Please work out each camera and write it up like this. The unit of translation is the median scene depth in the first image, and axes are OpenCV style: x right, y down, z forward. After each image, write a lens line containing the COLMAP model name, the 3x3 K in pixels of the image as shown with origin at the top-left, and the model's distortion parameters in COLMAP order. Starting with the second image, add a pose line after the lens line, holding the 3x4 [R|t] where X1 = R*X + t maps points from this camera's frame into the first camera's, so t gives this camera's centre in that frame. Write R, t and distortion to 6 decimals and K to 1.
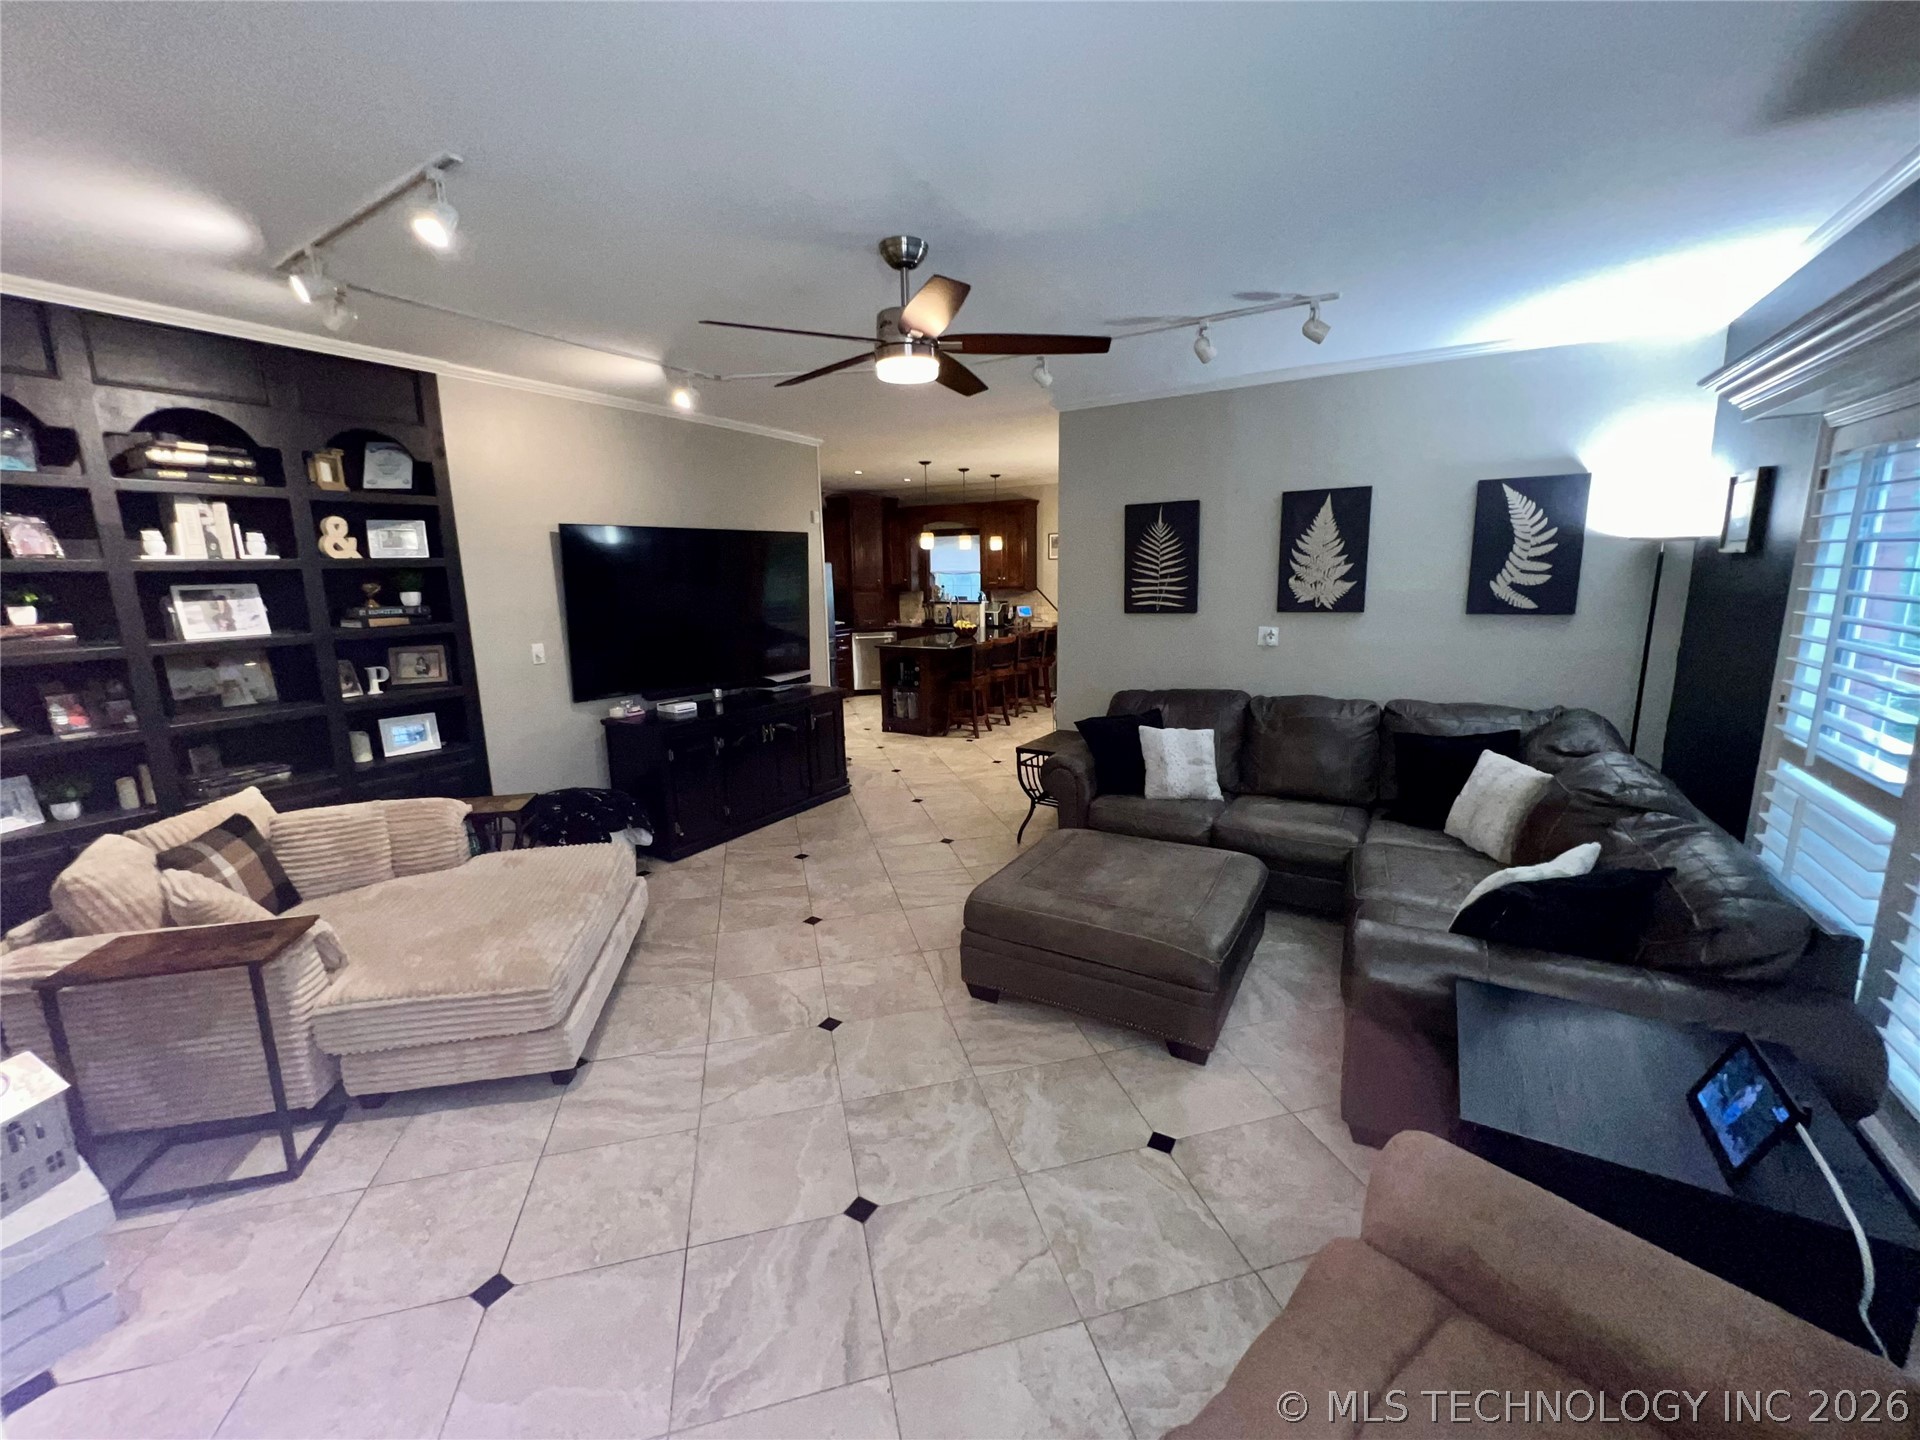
lens RADIAL K [[772.6, 0, 955.2], [0, 772.6, 714.3], [0, 0, 1]] dist [-0.001852, 0.000262]
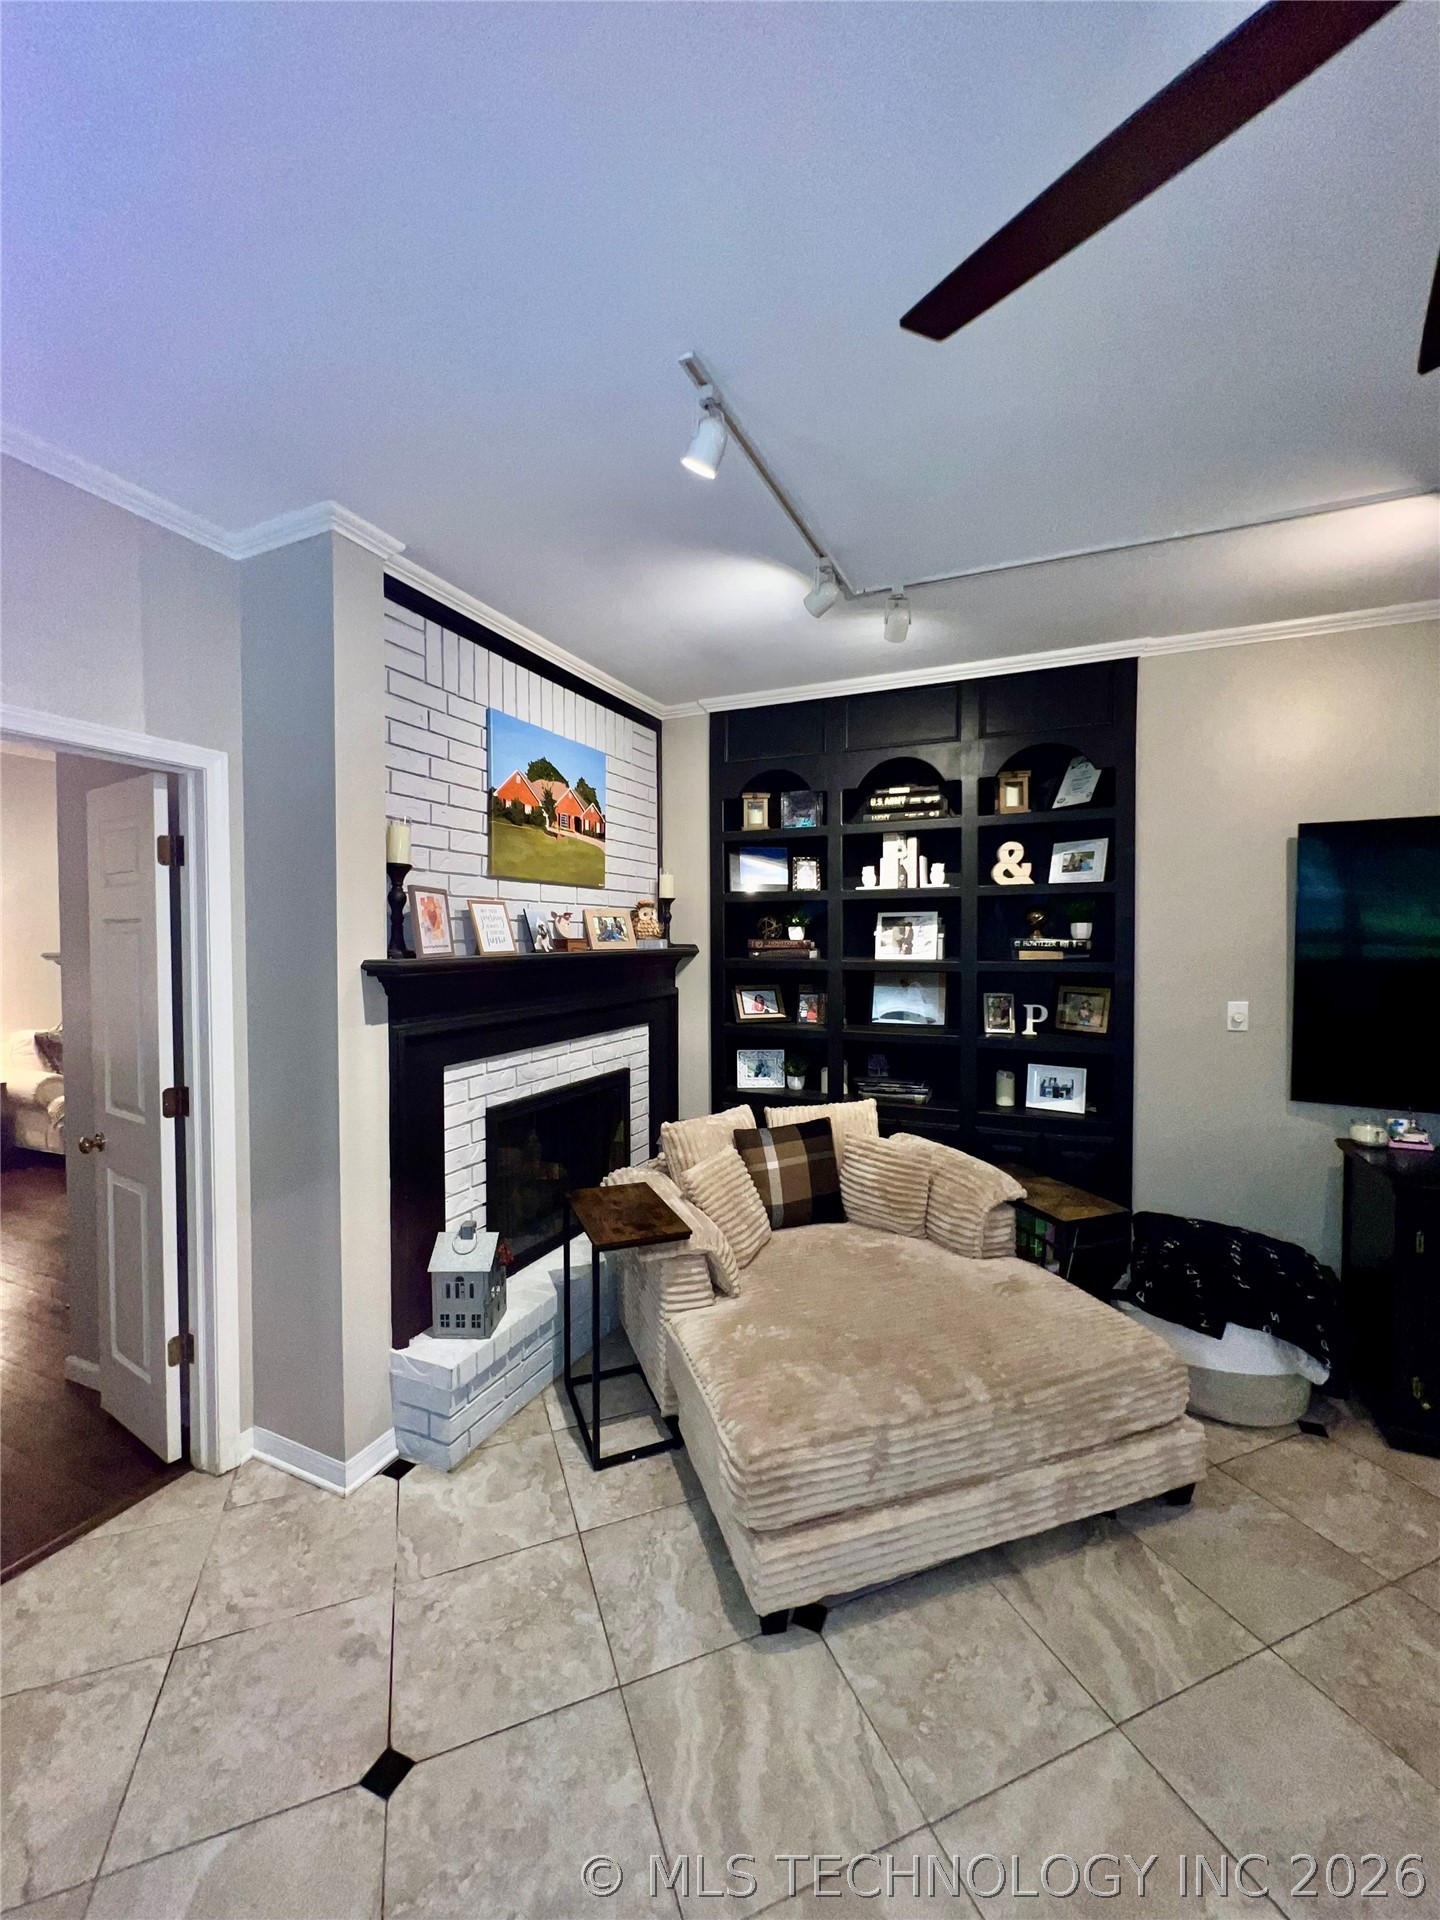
lens RADIAL K [[772.6, 0, 727.6], [0, 772.6, 955.4], [0, 0, 1]] dist [-0.001852, 0.000262]
pose [[0.127140, 0.042984, -0.990953, 0.093828], [-0.186370, 0.982302, 0.018697, -0.073911], [0.974219, 0.182306, 0.132901, 0.567692]]
